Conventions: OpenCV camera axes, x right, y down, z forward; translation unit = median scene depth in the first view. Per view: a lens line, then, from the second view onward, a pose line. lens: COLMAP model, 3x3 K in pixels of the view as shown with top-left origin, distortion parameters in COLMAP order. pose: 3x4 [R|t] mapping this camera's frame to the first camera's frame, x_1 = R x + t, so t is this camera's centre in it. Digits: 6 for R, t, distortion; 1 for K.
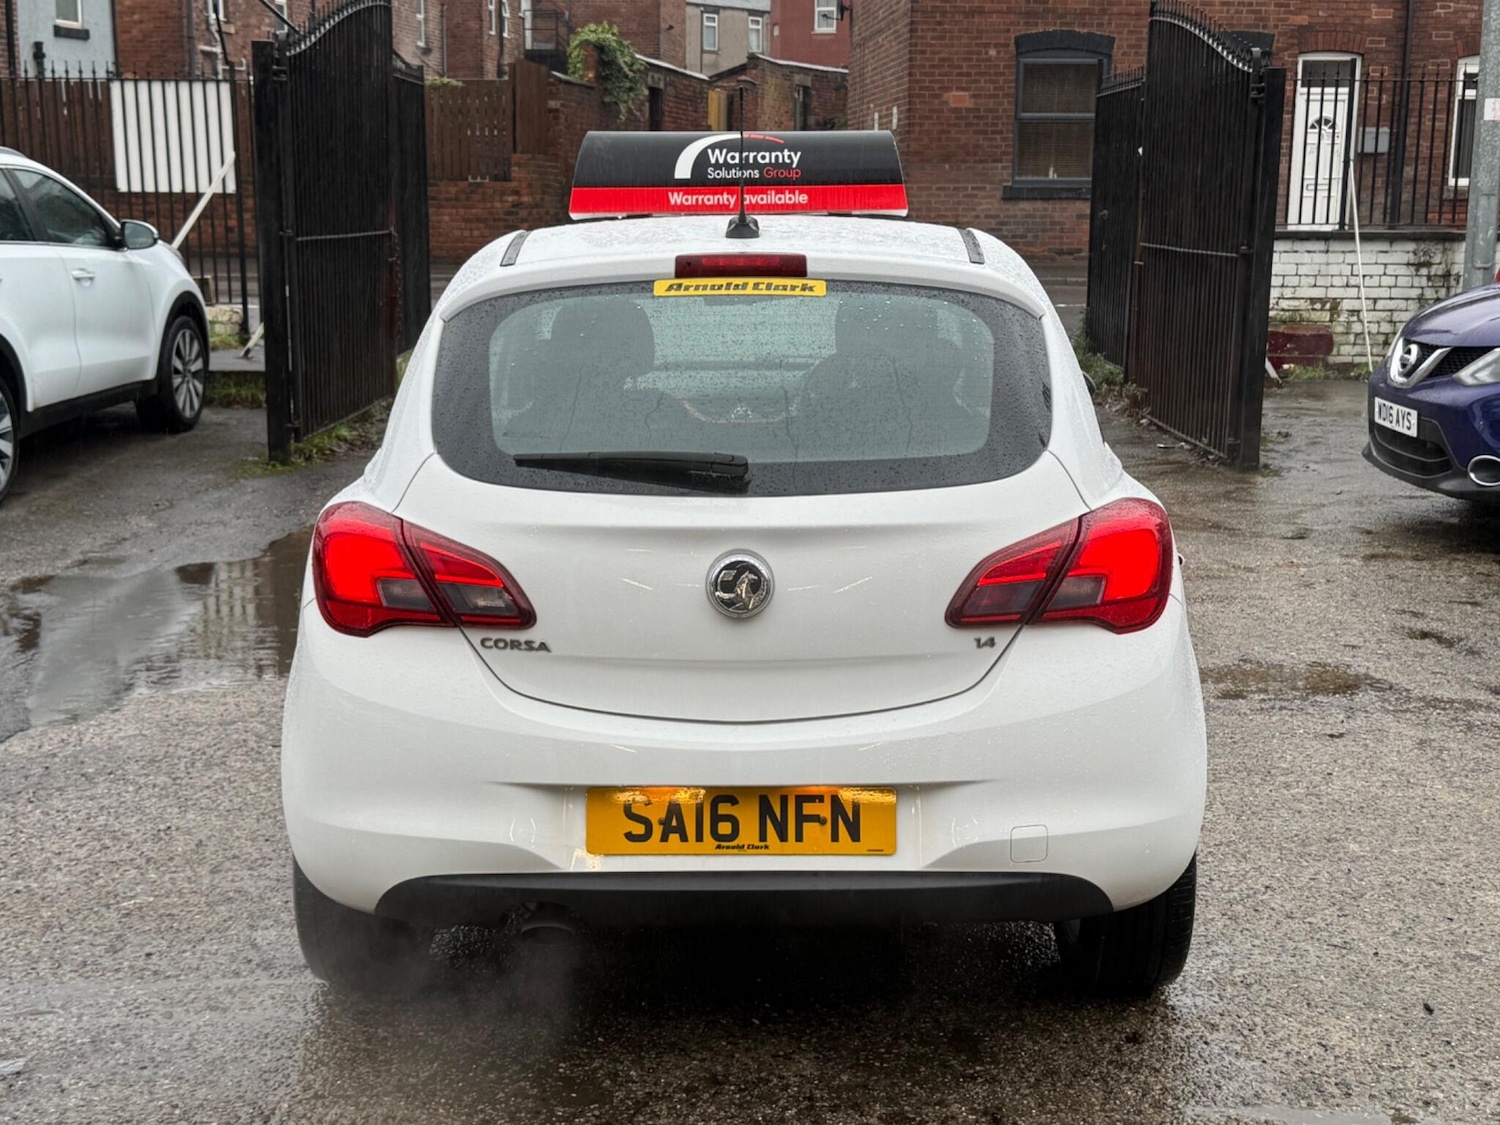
lens RADIAL K [[1946.9, 0, 744.4], [0, 1946.9, 571.7], [0, 0, 1]] dist [0.205277, -0.459042]
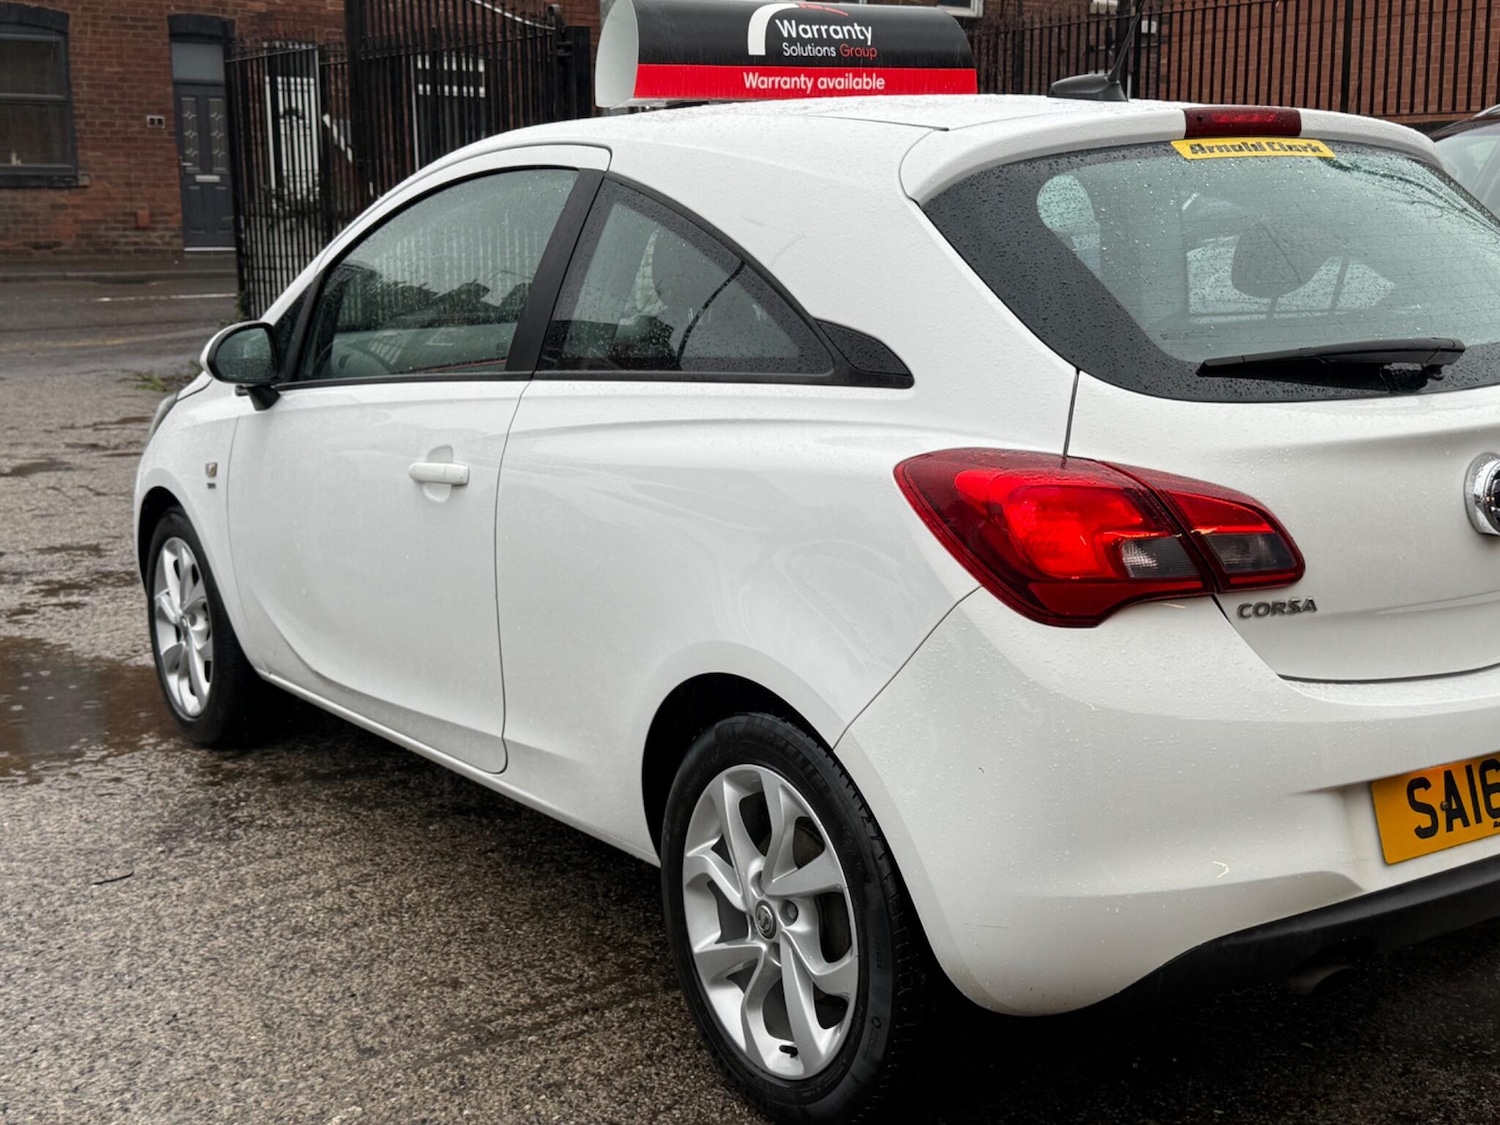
lens RADIAL K [[1946.9, 0, 744.4], [0, 1946.9, 571.7], [0, 0, 1]] dist [0.205277, -0.459042]
pose [[0.825667, -0.115498, 0.552209, -0.645344], [0.118297, 0.992503, 0.030711, -0.022090], [-0.551616, 0.039968, 0.833140, 0.441840]]
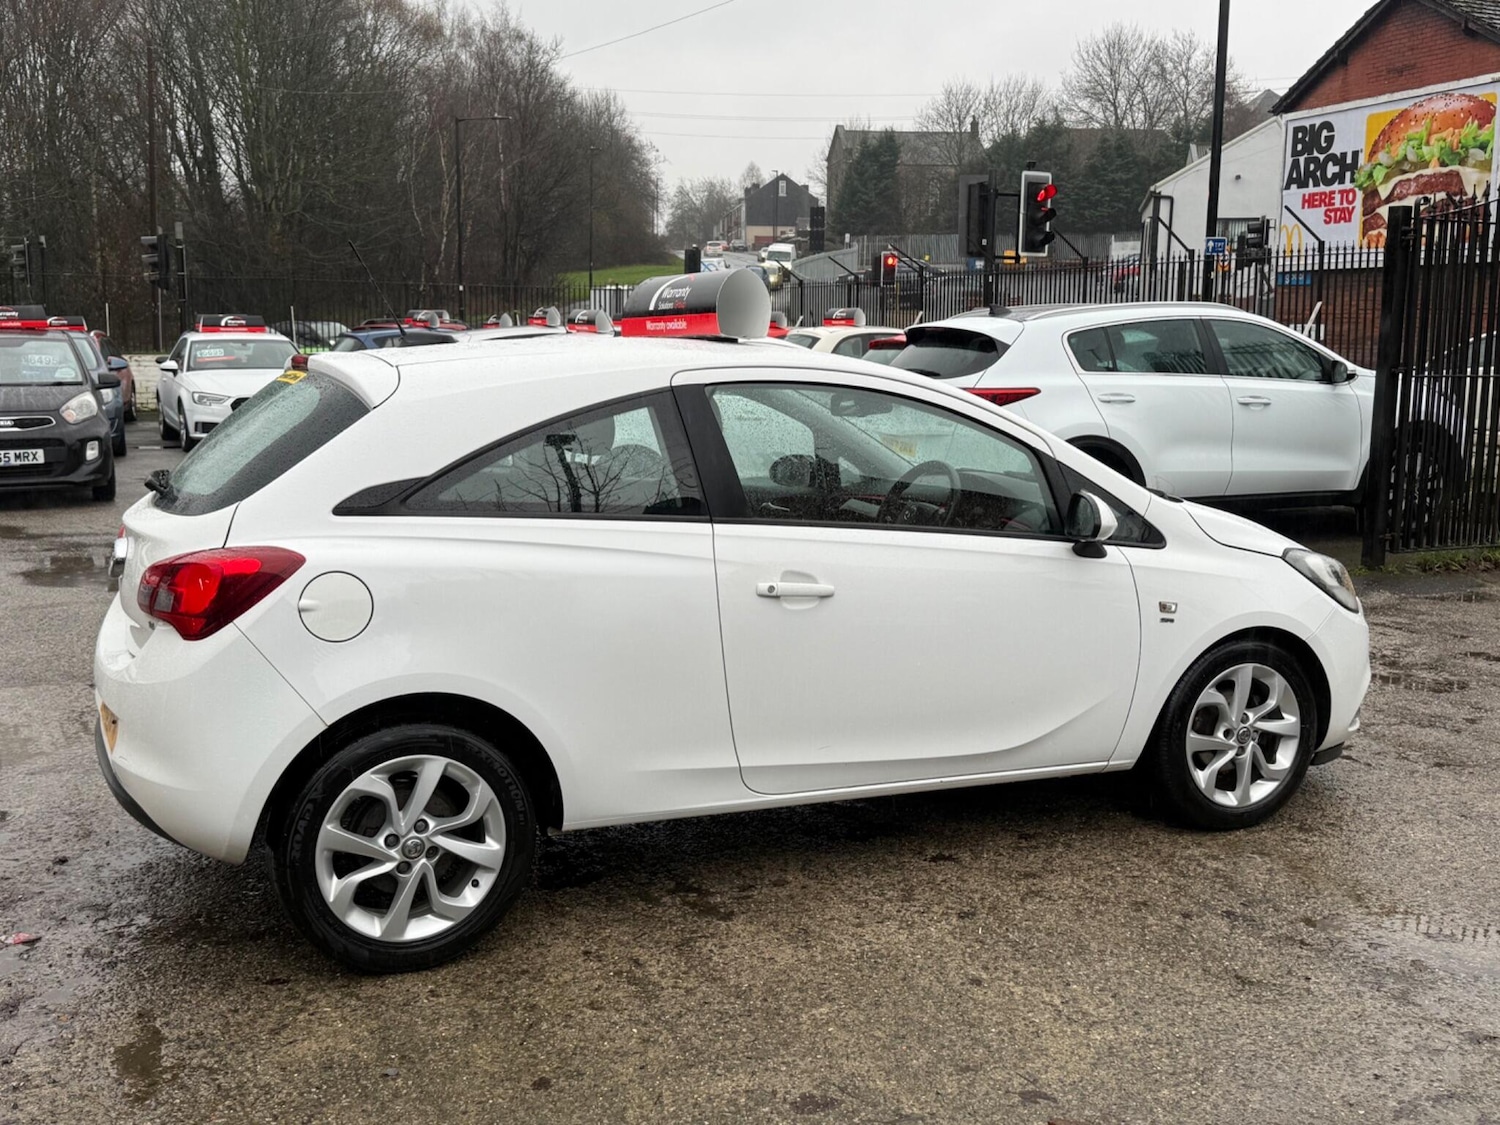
lens RADIAL K [[1517.6, 0, 750.0], [0, 1517.6, 562.5], [0, 0, 1]] dist [0.159572, -0.320918]
pose [[0.436188, 0.134512, -0.889745, 1.182822], [-0.179616, 0.981882, 0.060386, -0.139608], [0.881747, 0.133473, 0.452446, 0.799232]]
